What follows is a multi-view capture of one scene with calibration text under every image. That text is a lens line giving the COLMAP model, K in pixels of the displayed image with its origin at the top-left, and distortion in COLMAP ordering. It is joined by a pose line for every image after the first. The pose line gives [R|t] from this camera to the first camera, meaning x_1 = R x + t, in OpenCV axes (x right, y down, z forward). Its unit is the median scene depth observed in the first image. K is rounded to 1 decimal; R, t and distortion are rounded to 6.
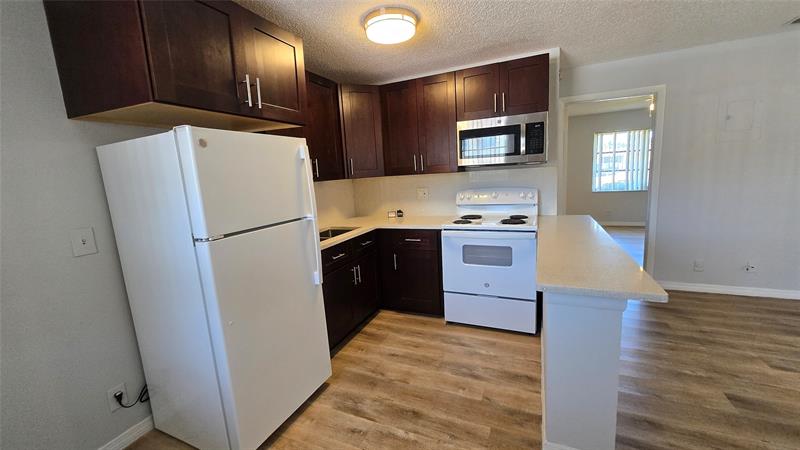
lens RADIAL K [[315.0, 0, 398.1], [0, 315.0, 221.5], [0, 0, 1]] dist [-0.000281, -0.001262]
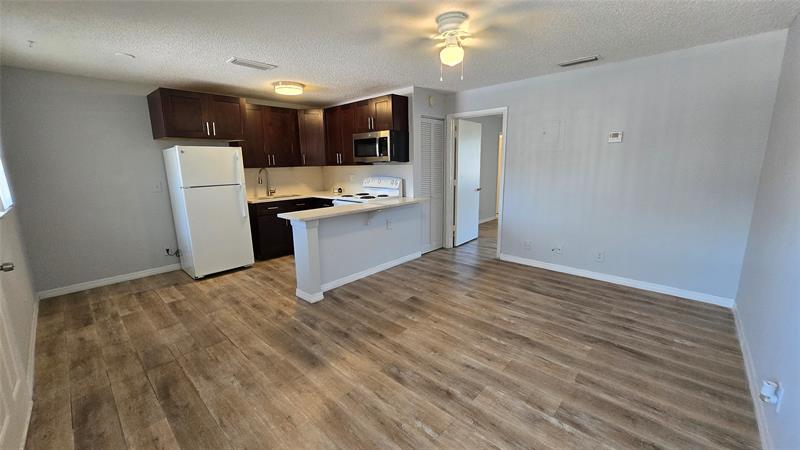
lens RADIAL K [[315.0, 0, 398.0], [0, 315.0, 222.1], [0, 0, 1]] dist [-0.000281, -0.001262]
pose [[0.945267, 0.101025, -0.310266, 1.067686], [-0.086467, 0.994425, 0.060359, 0.015776], [0.314634, -0.030228, 0.948732, -0.530801]]
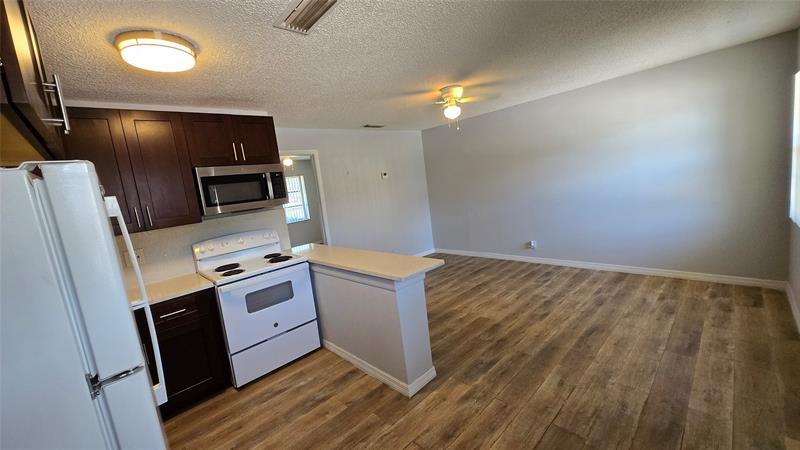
lens RADIAL K [[315.0, 0, 394.0], [0, 315.0, 221.2], [0, 0, 1]] dist [-0.000281, -0.001262]
pose [[0.394641, -0.107095, 0.912573, -0.482065], [0.237877, 0.971232, 0.011110, -0.046816], [-0.887510, 0.212696, 0.408763, 0.176242]]
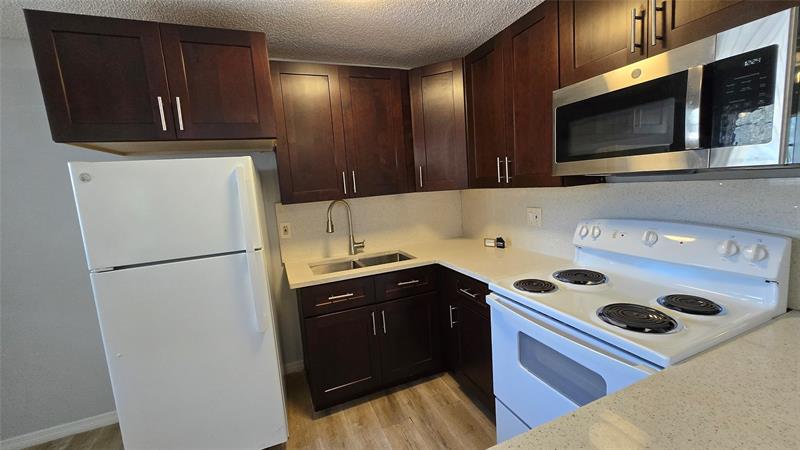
lens RADIAL K [[315.0, 0, 395.9], [0, 315.0, 221.9], [0, 0, 1]] dist [-0.000281, -0.001262]
pose [[0.716673, 0.092091, -0.691303, 0.424816], [-0.076226, 0.995648, 0.053611, -0.123796], [0.693231, 0.014274, 0.720574, 0.503204]]
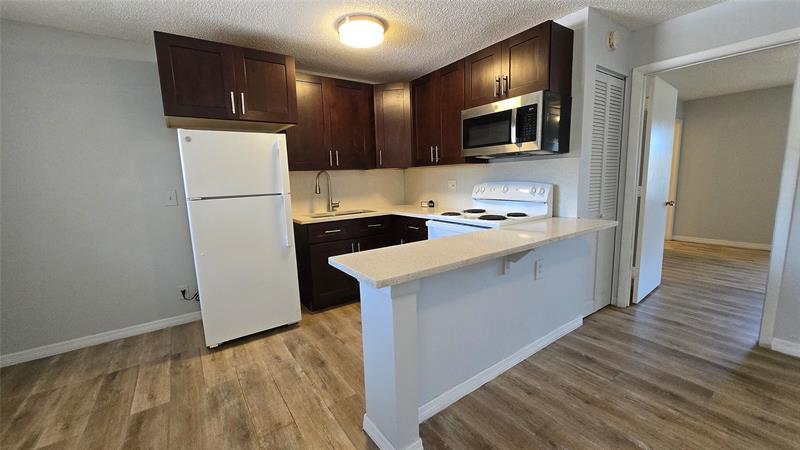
lens RADIAL K [[315.0, 0, 397.4], [0, 315.0, 222.3], [0, 0, 1]] dist [-0.000281, -0.001262]
pose [[0.855571, 0.104209, -0.507088, 0.608920], [-0.096279, 0.994471, 0.041925, 0.002173], [0.508653, 0.012952, 0.860874, 0.081844]]
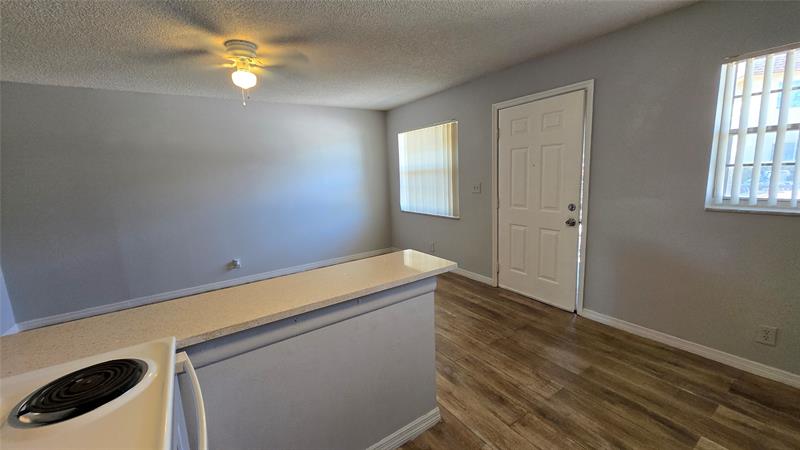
lens RADIAL K [[315.0, 0, 396.7], [0, 315.0, 221.9], [0, 0, 1]] dist [-0.000281, -0.001262]
pose [[-0.841510, 0.008888, 0.540168, -0.025970], [0.173179, 0.951539, 0.254133, -0.170042], [-0.511732, 0.307401, -0.802269, 1.070847]]
